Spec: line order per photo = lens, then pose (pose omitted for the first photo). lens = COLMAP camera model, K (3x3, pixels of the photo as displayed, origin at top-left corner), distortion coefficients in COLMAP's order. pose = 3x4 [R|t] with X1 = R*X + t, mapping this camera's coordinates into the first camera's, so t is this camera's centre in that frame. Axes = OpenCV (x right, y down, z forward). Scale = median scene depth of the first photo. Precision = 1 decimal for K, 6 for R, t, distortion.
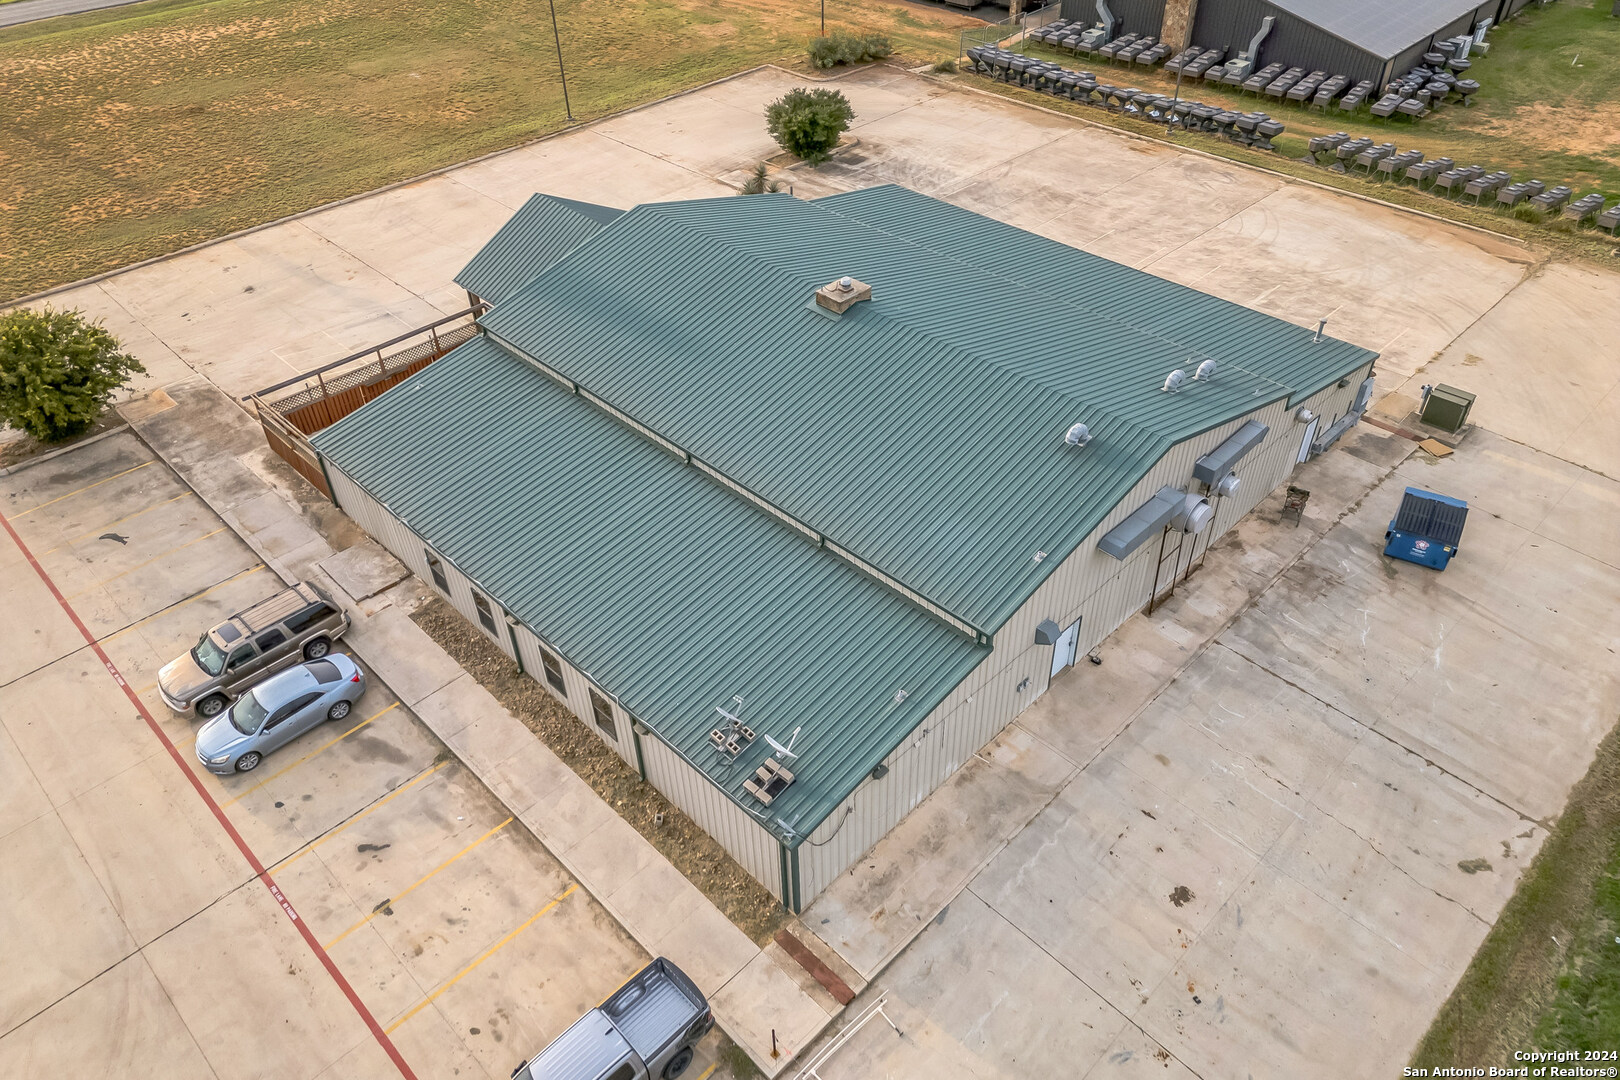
lens RADIAL K [[1088.6, 0, 812.4], [0, 1088.6, 567.3], [0, 0, 1]] dist [0.068042, -0.062528]
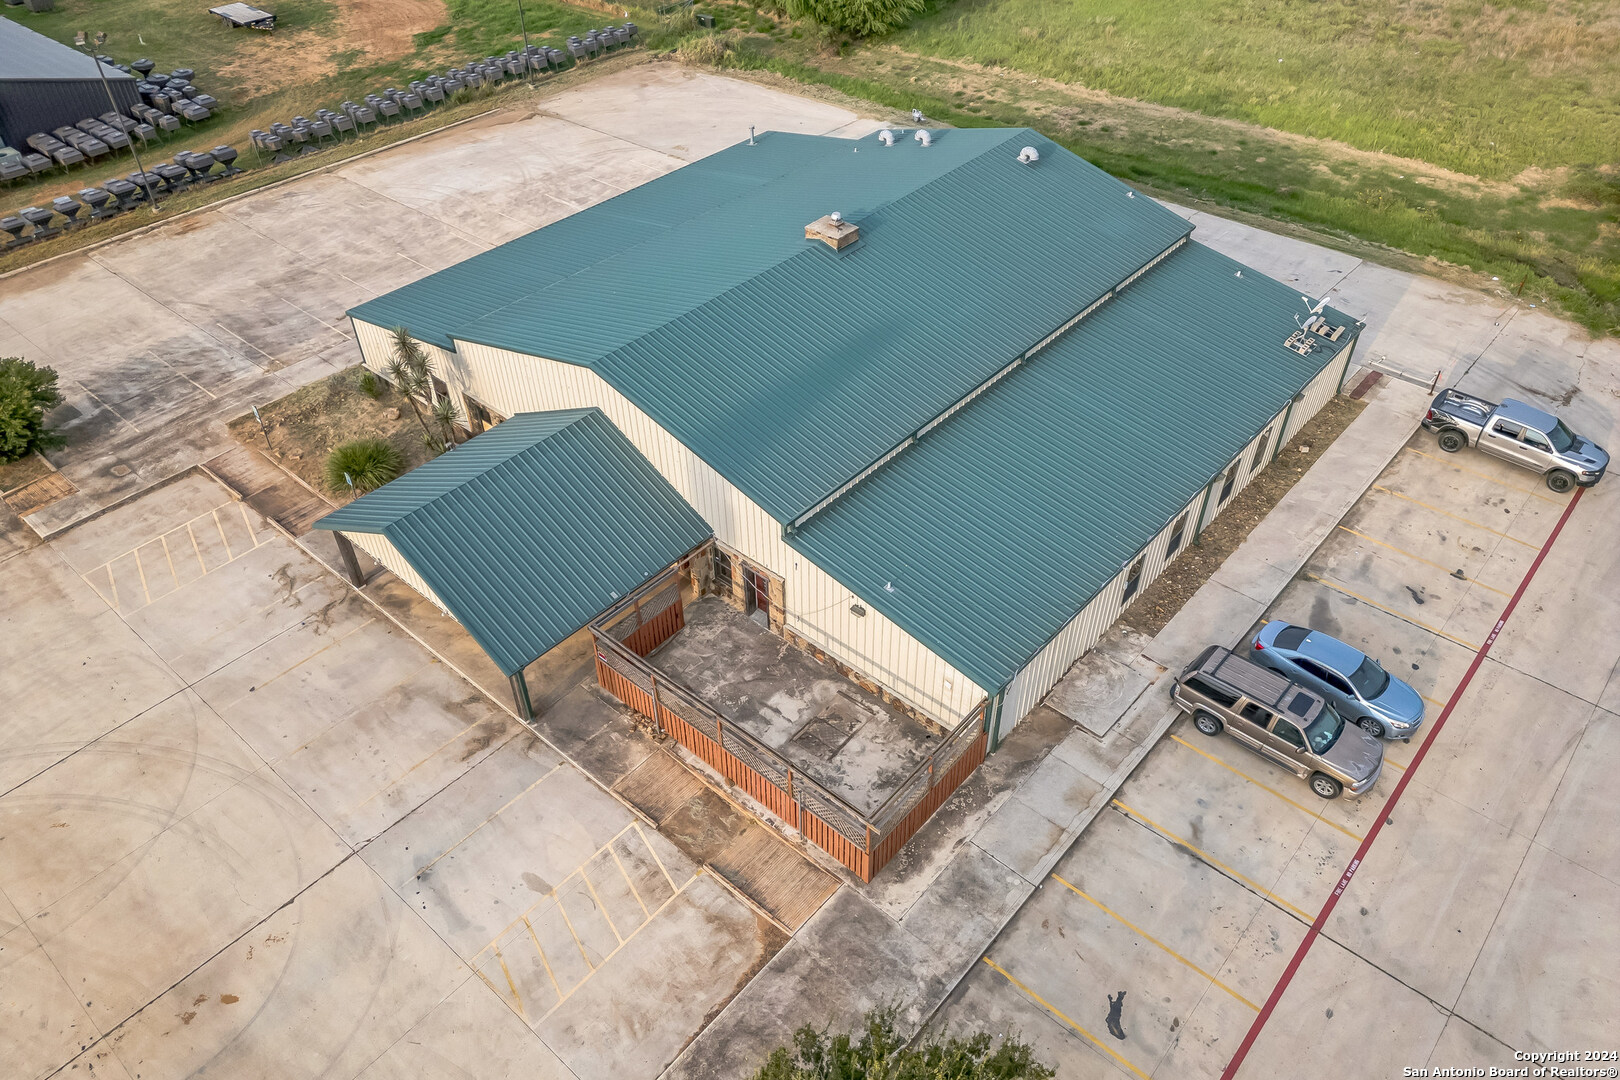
lens RADIAL K [[1135.9, 0, 807.6], [0, 1135.9, 537.8], [0, 0, 1]] dist [0.073892, -0.074181]
pose [[-0.059134, -0.630600, 0.773852, -1.142960], [0.675362, 0.545592, 0.496202, -0.742400], [-0.735112, 0.551972, 0.393620, 0.859875]]
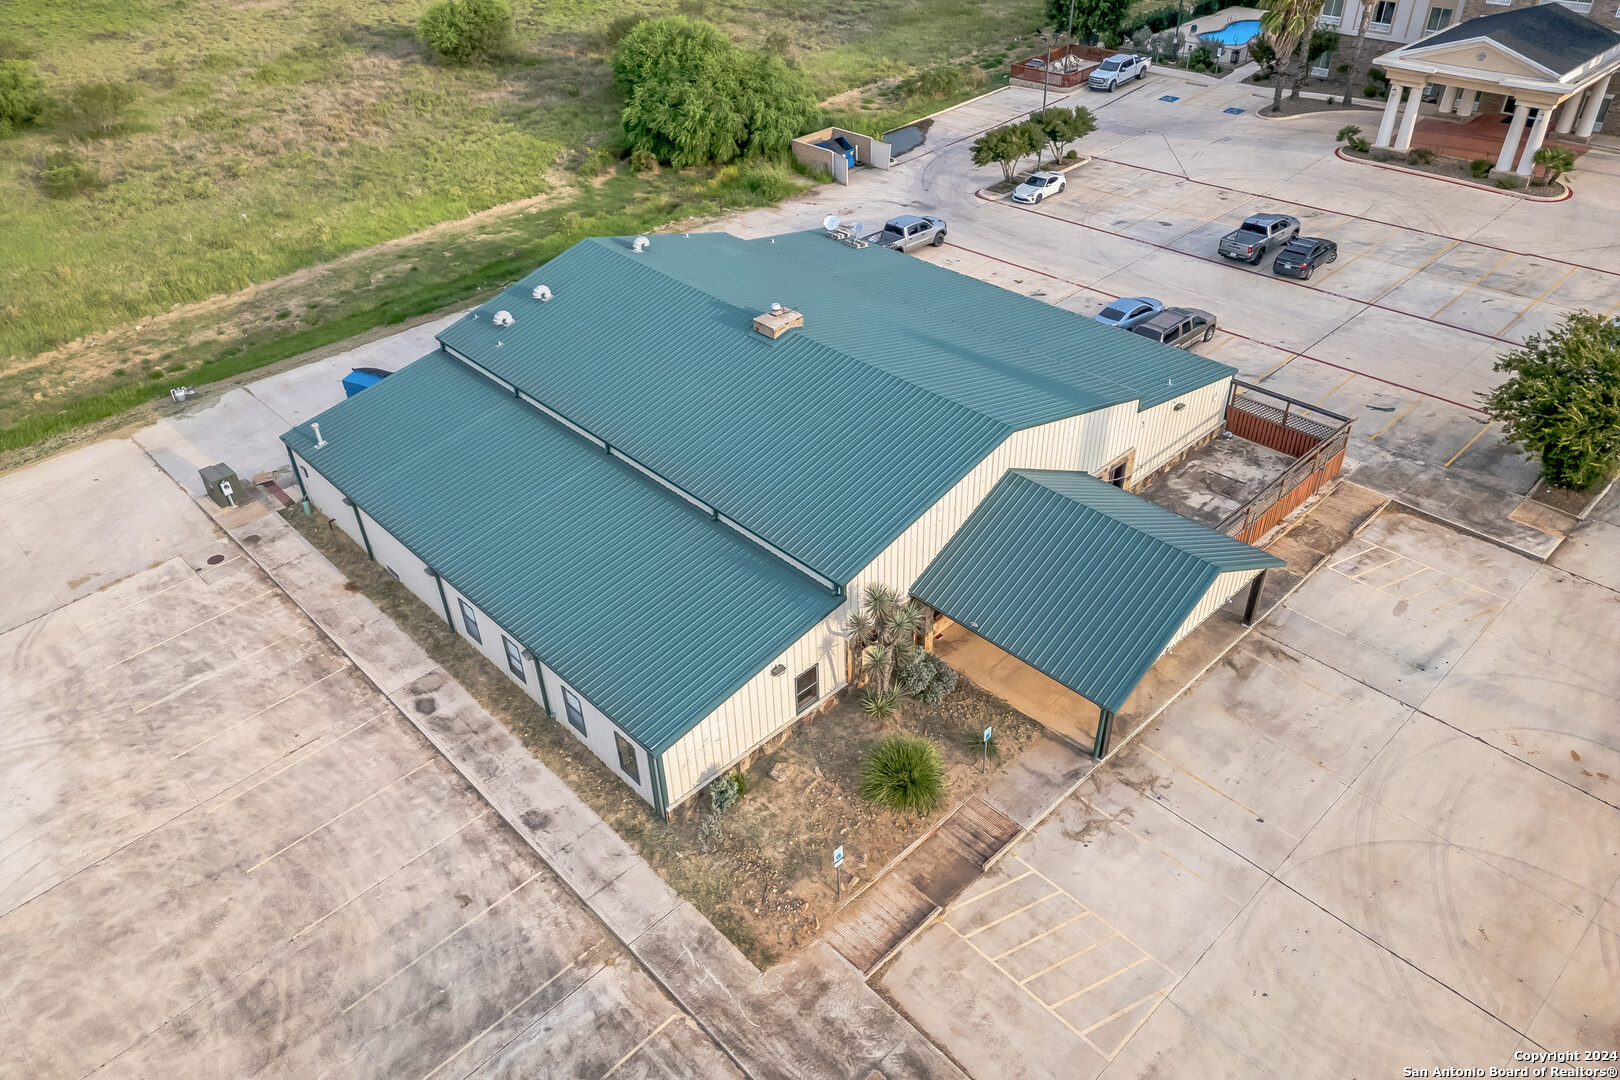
lens RADIAL K [[1135.9, 0, 807.6], [0, 1135.9, 537.8], [0, 0, 1]] dist [0.073892, -0.074181]
pose [[-0.998110, 0.025882, 0.055736, -0.078321], [0.059933, 0.209558, 0.975958, -1.525564], [0.013580, 0.977454, -0.210713, 1.669209]]
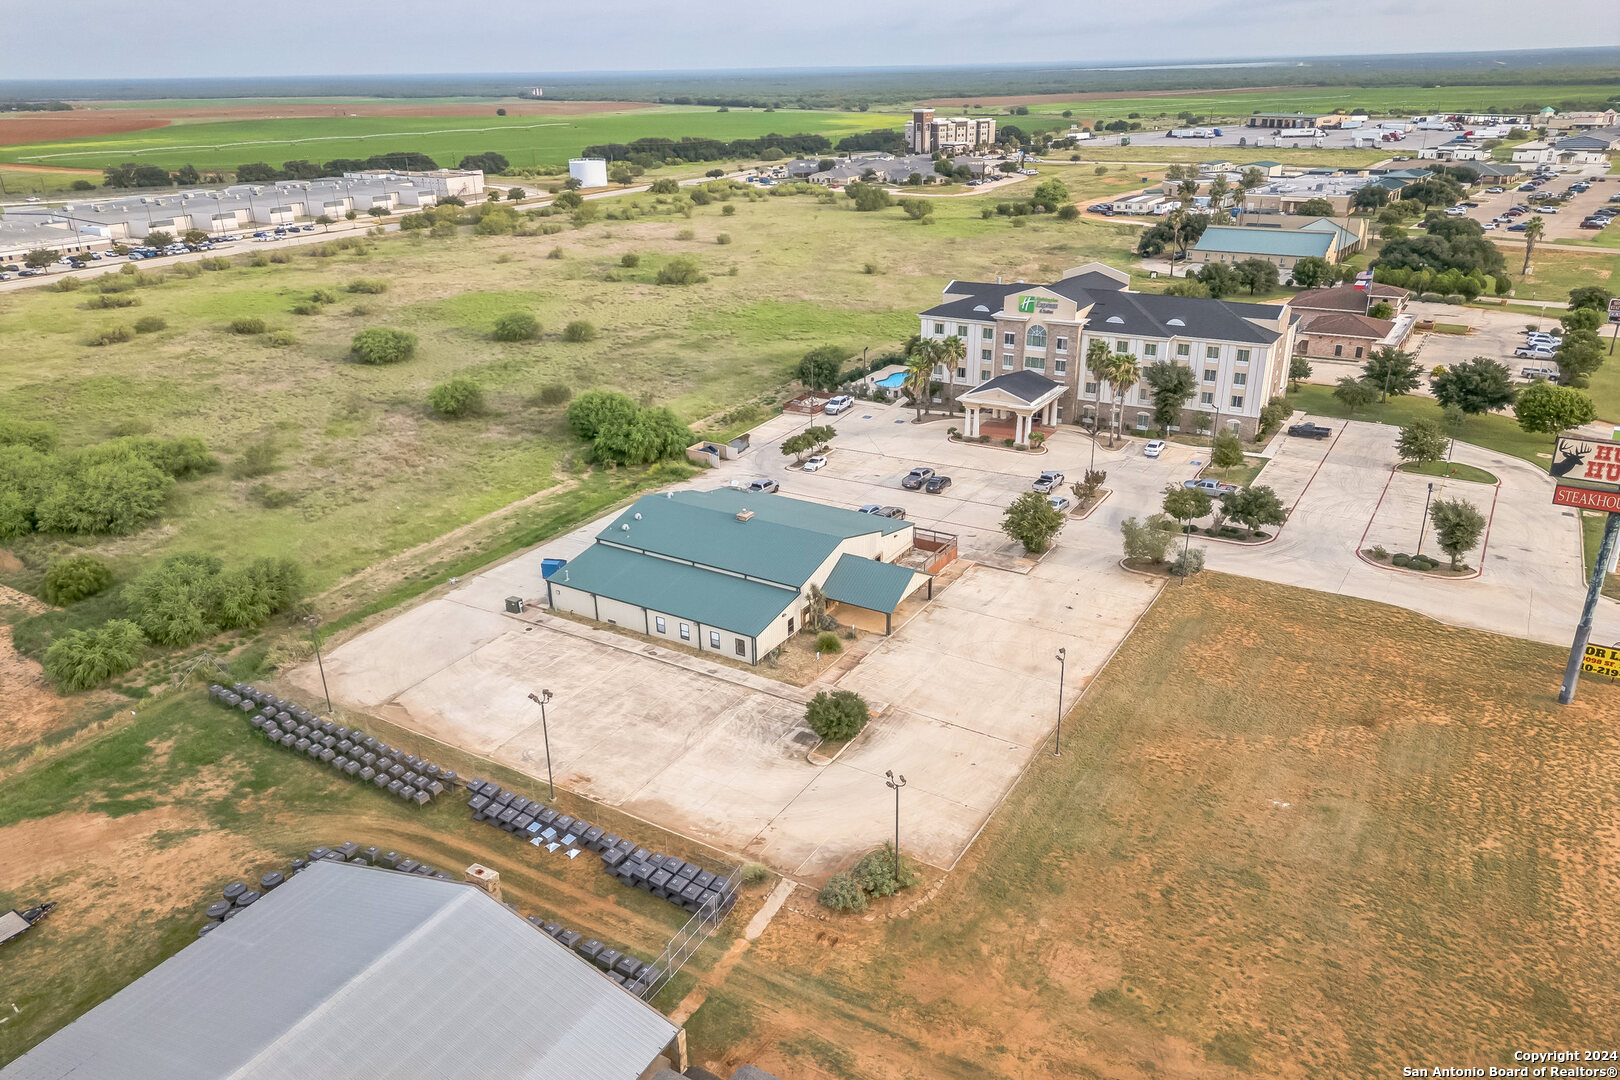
lens RADIAL K [[1135.9, 0, 807.6], [0, 1135.9, 537.8], [0, 0, 1]] dist [0.073892, -0.074181]
pose [[-0.974038, 0.121112, -0.191266, 0.503922], [-0.119560, 0.442229, 0.888897, -3.333835], [0.192240, 0.888687, -0.416268, 2.669474]]
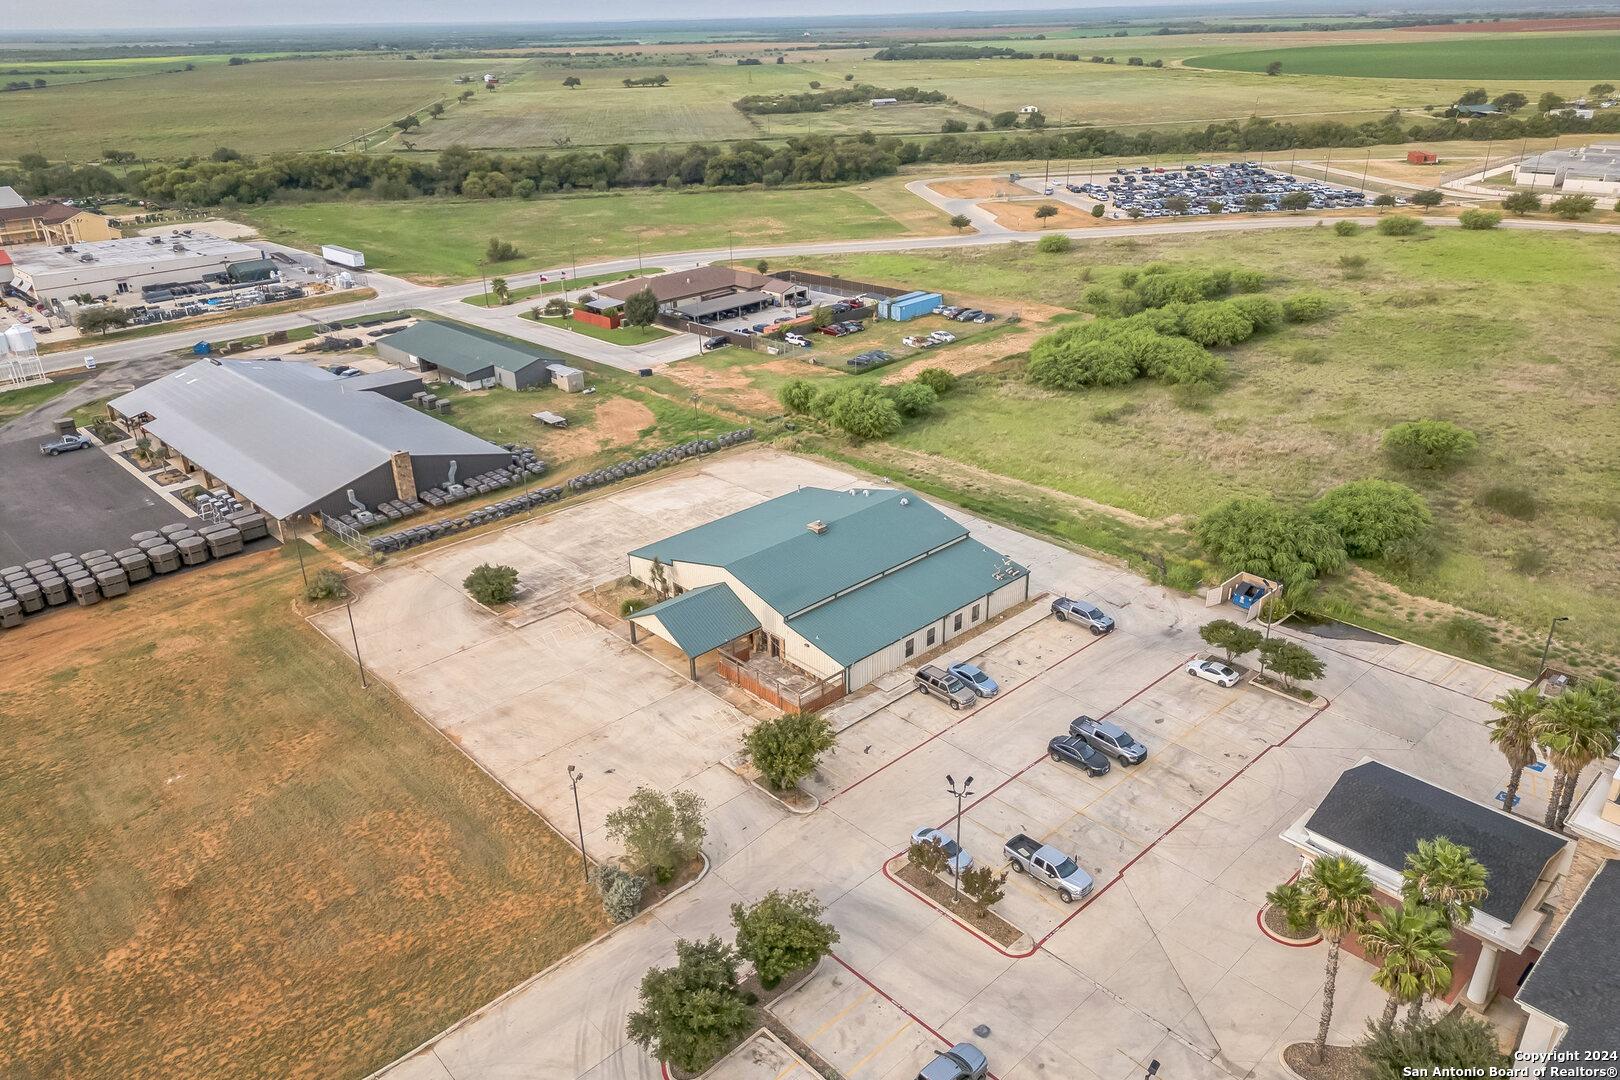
lens RADIAL K [[1135.9, 0, 807.6], [0, 1135.9, 537.8], [0, 0, 1]] dist [0.073892, -0.074181]
pose [[0.039253, -0.396694, 0.917111, -2.950740], [0.681329, 0.681999, 0.265836, -1.146698], [-0.730924, 0.614419, 0.297050, 0.224609]]
